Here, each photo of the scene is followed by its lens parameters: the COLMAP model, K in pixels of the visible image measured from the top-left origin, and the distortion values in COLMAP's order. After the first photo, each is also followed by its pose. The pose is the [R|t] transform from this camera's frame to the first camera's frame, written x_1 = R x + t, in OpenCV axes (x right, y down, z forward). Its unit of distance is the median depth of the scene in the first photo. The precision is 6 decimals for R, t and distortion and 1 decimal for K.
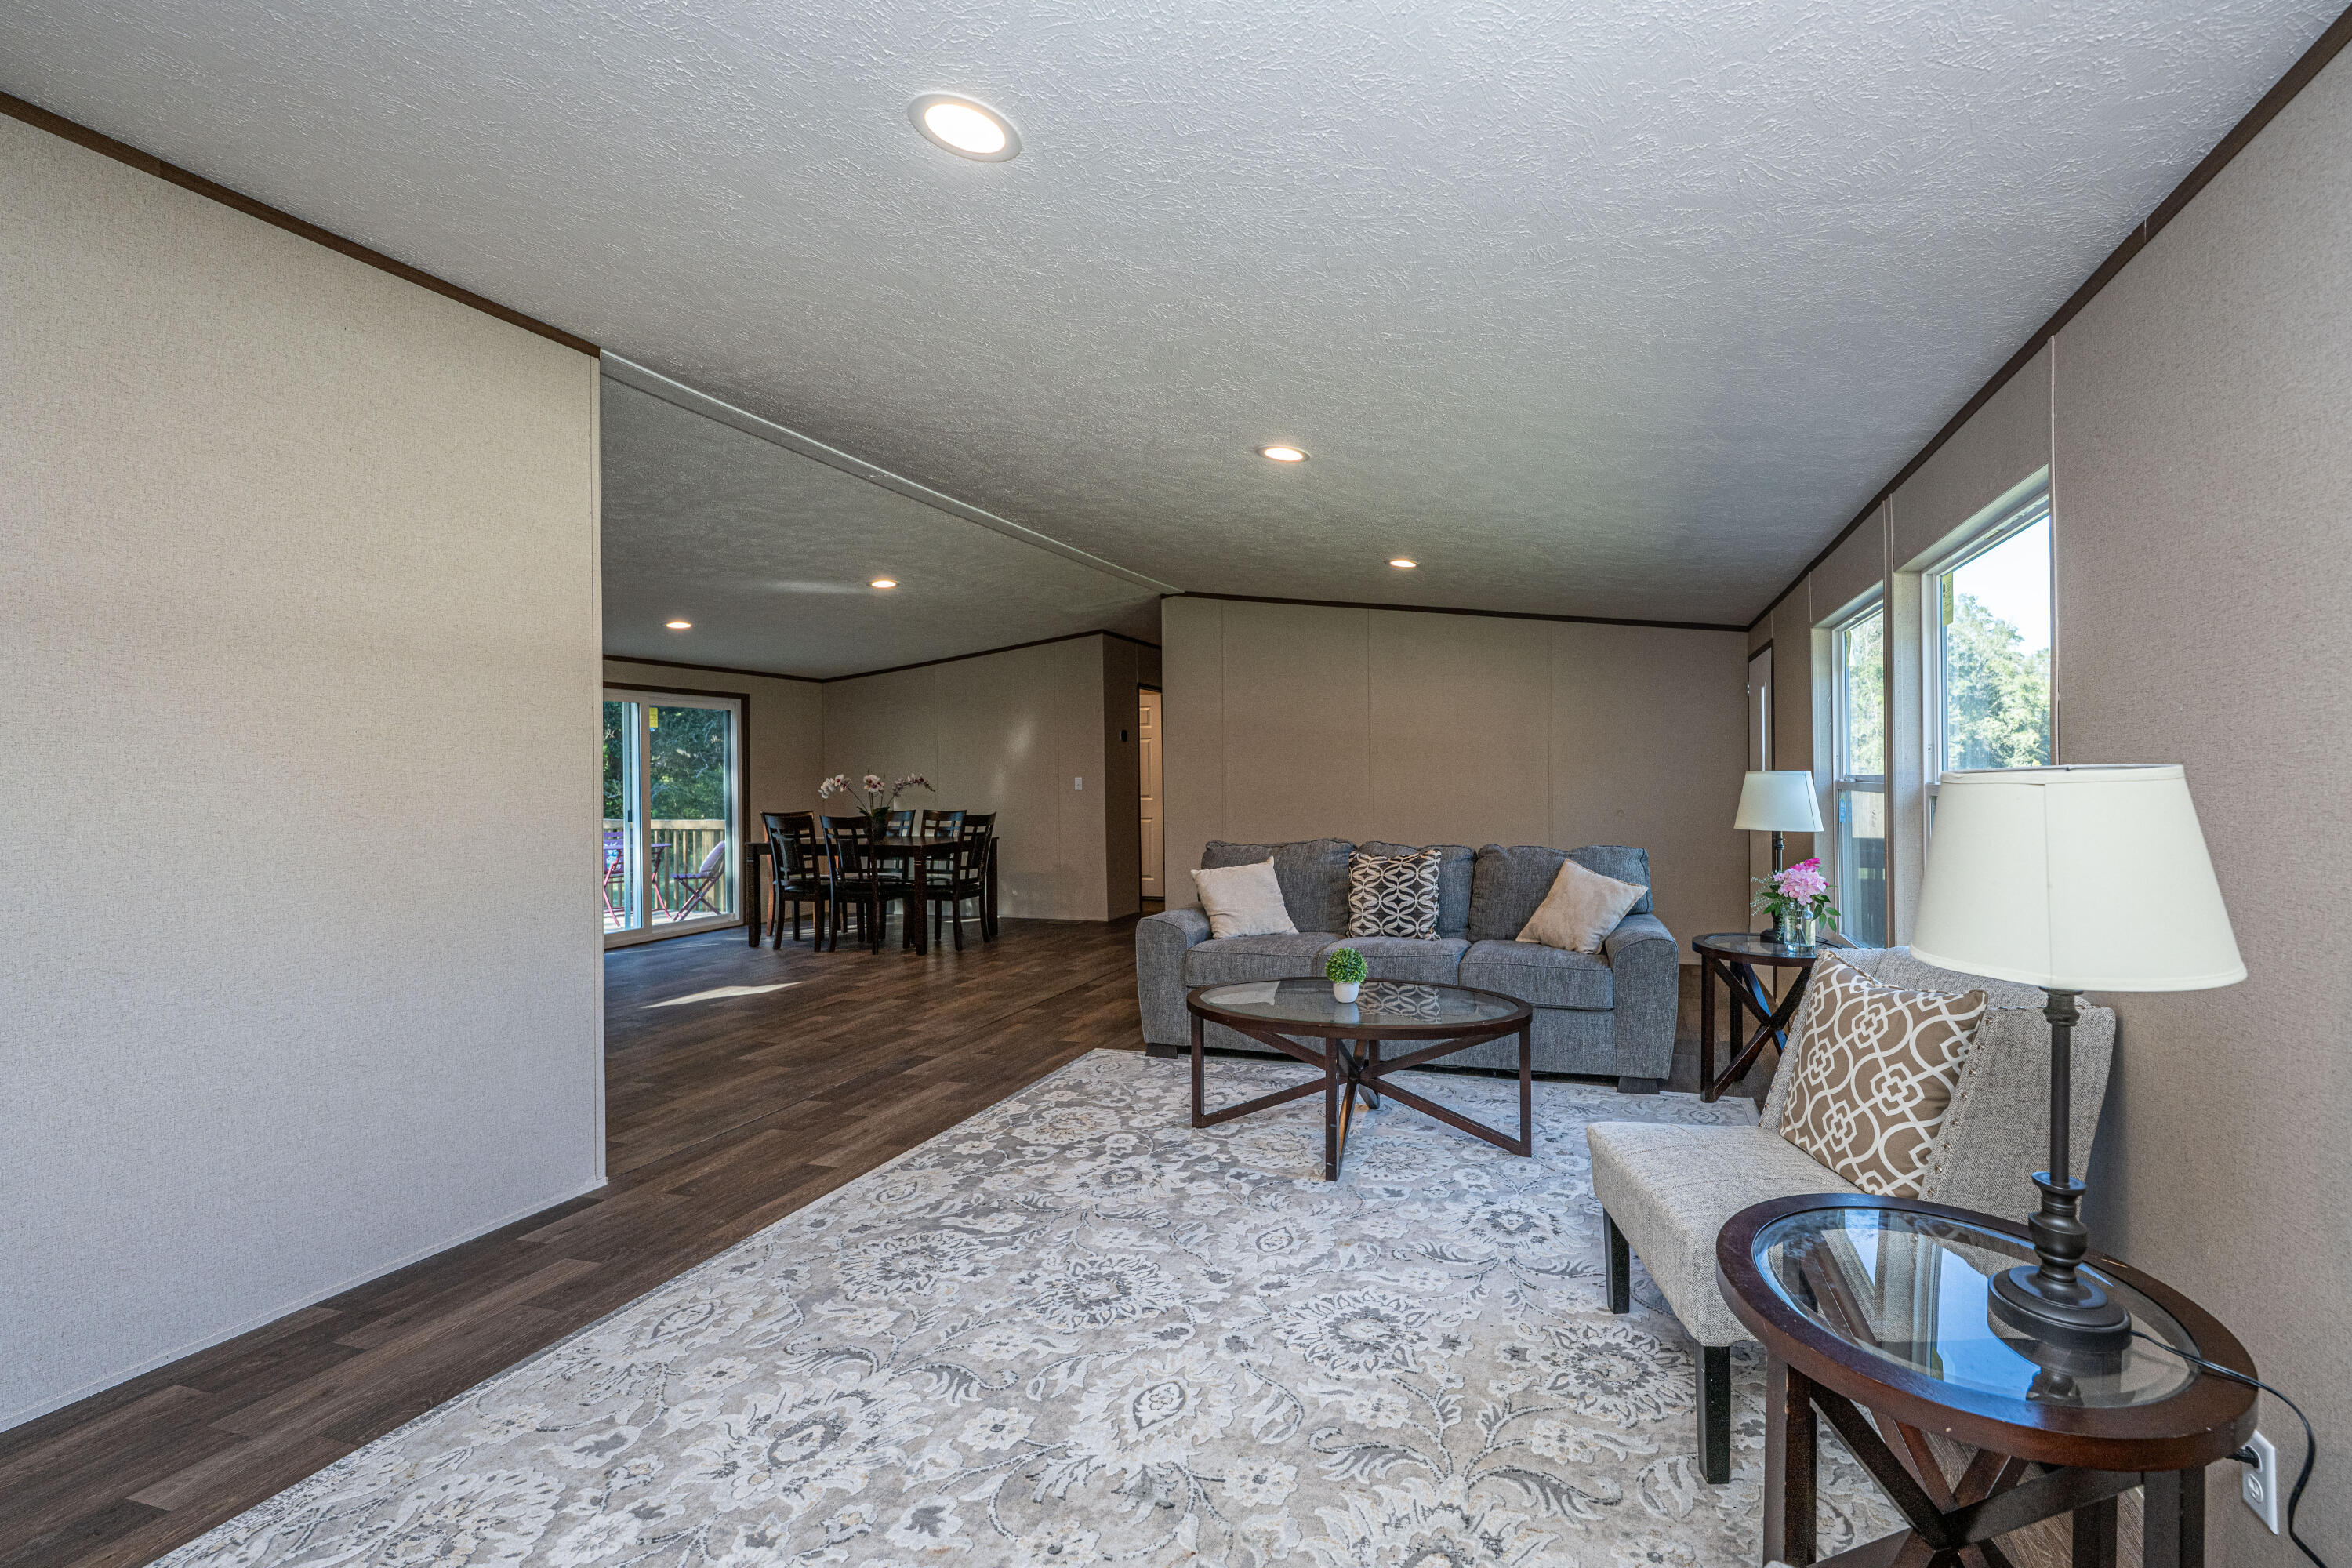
lens RADIAL K [[948.4, 0, 1184.0], [0, 948.4, 775.8], [0, 0, 1]] dist [0.000256, -0.000262]
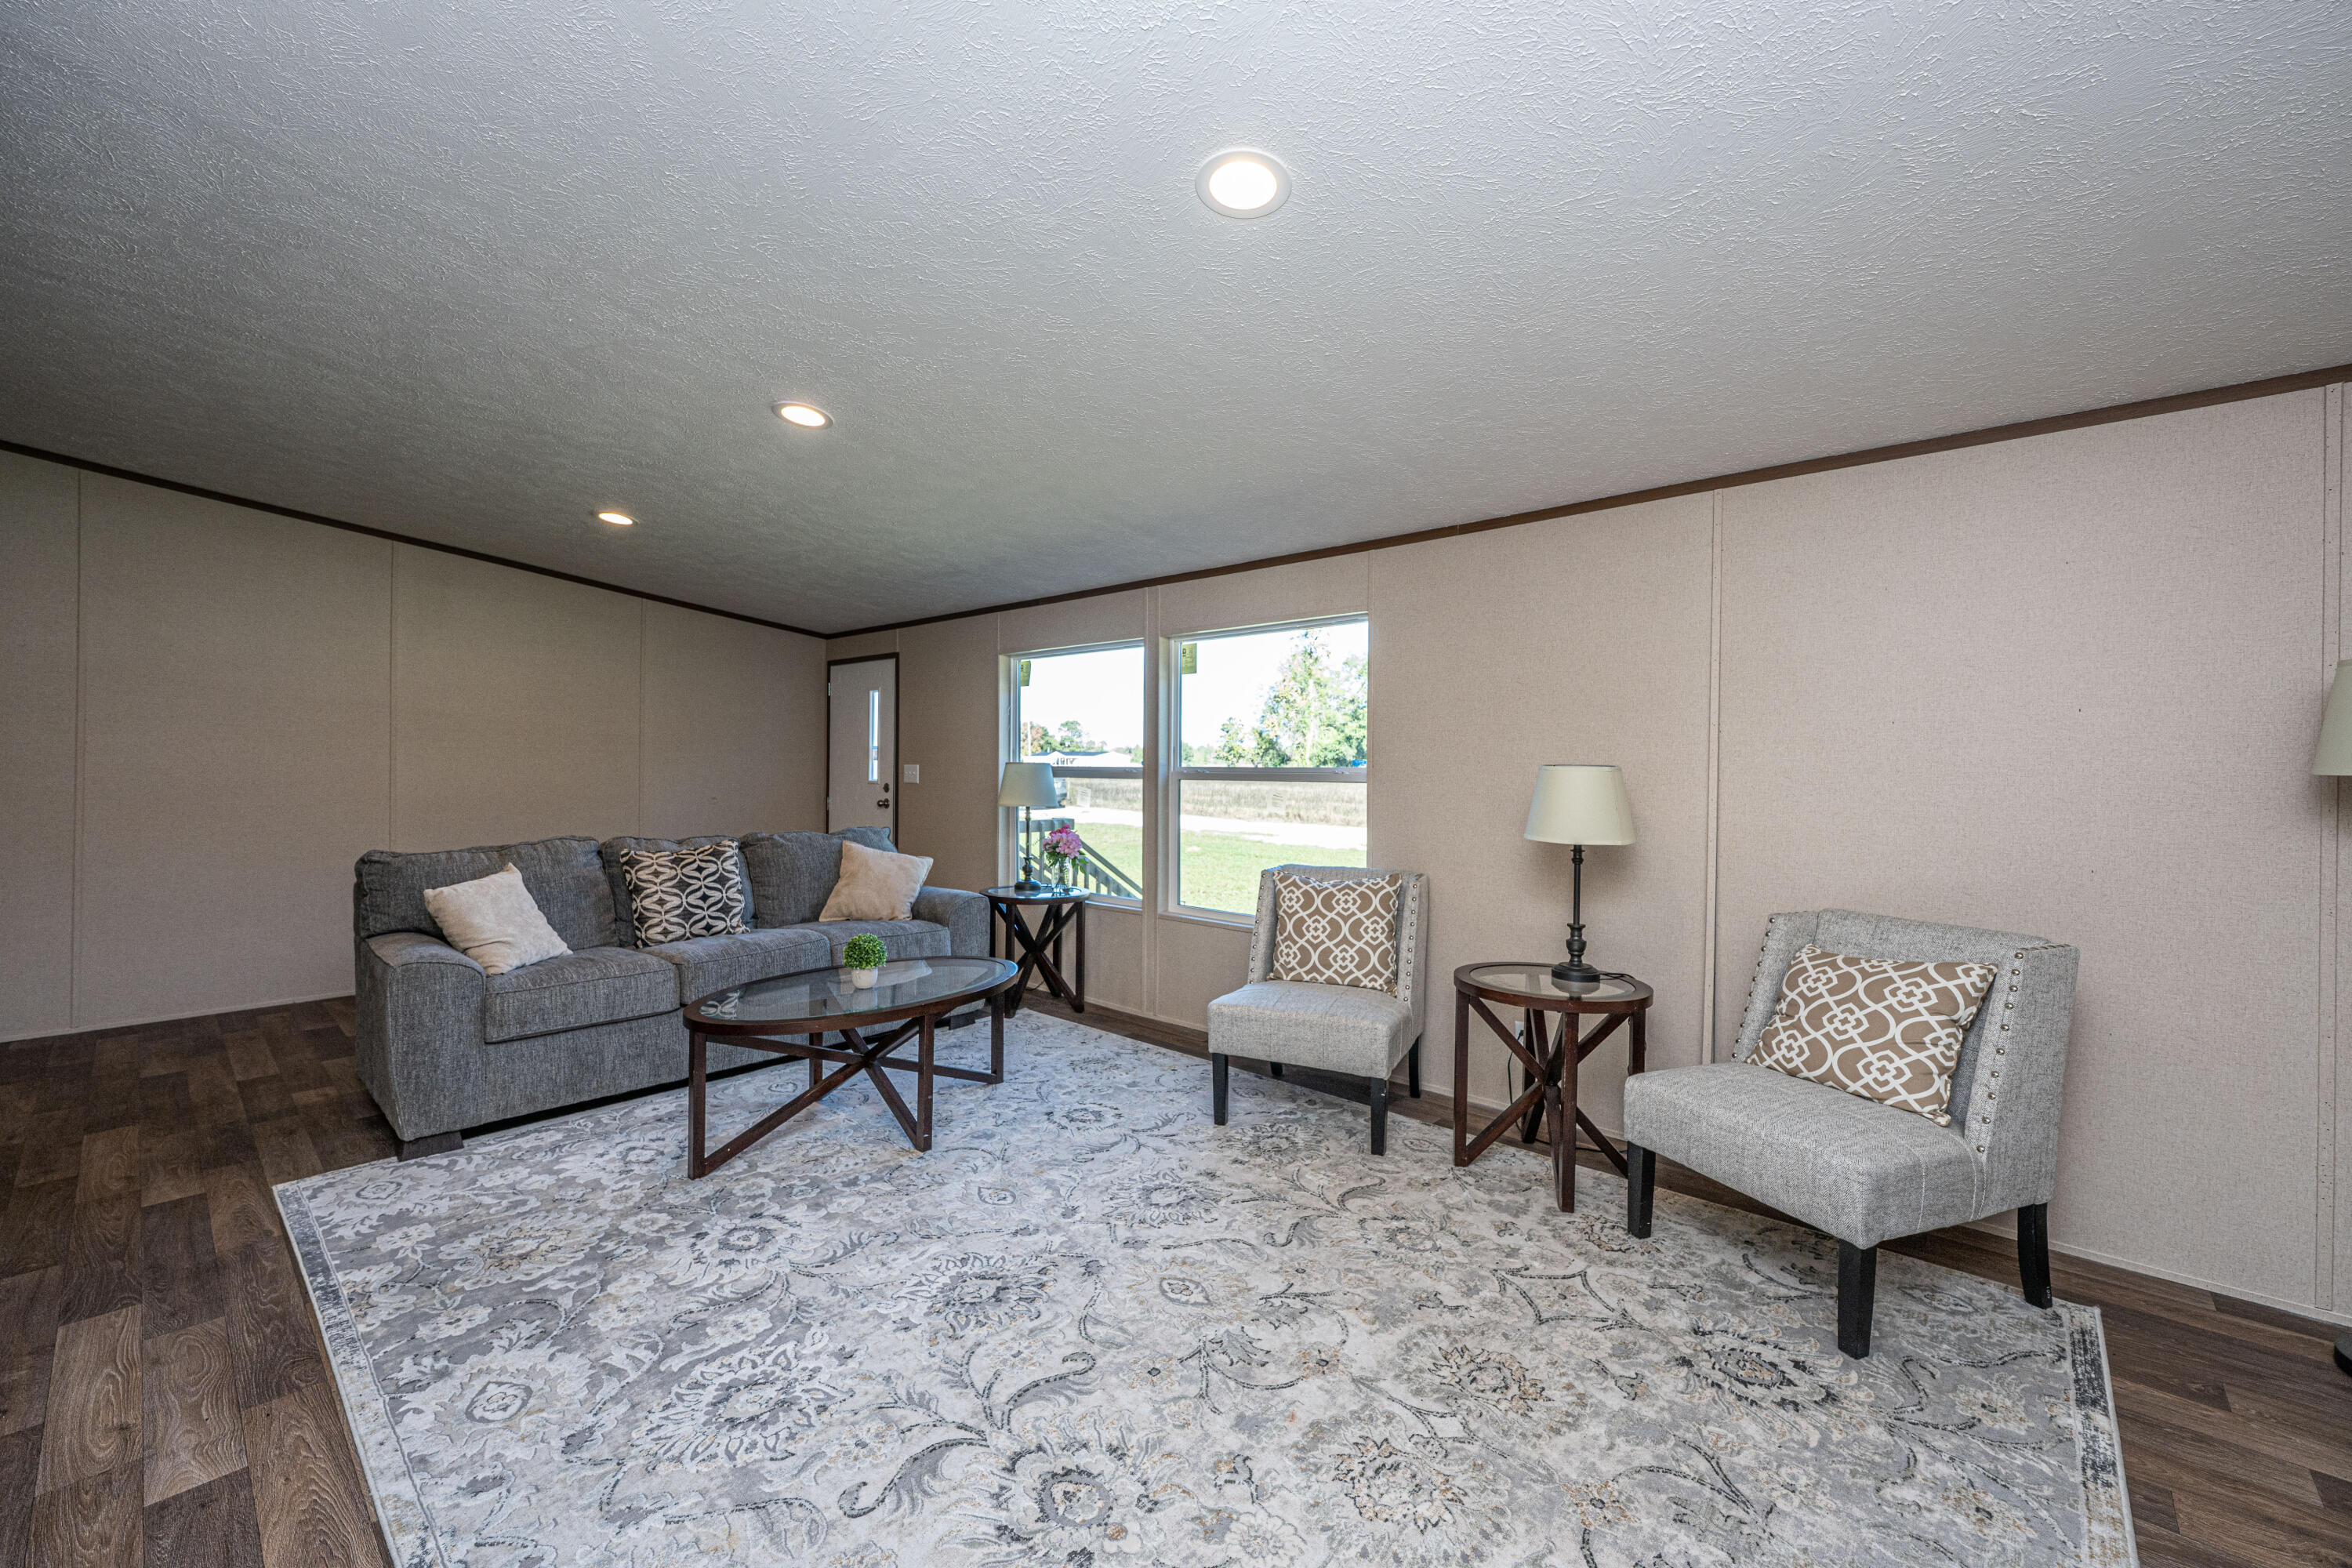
lens RADIAL K [[948.4, 0, 1184.0], [0, 948.4, 775.8], [0, 0, 1]] dist [0.000256, -0.000262]
pose [[0.437365, -0.001851, 0.899282, -0.552644], [-0.009336, 0.999935, 0.006598, 0.004047], [-0.899236, -0.011281, 0.437319, 0.246648]]
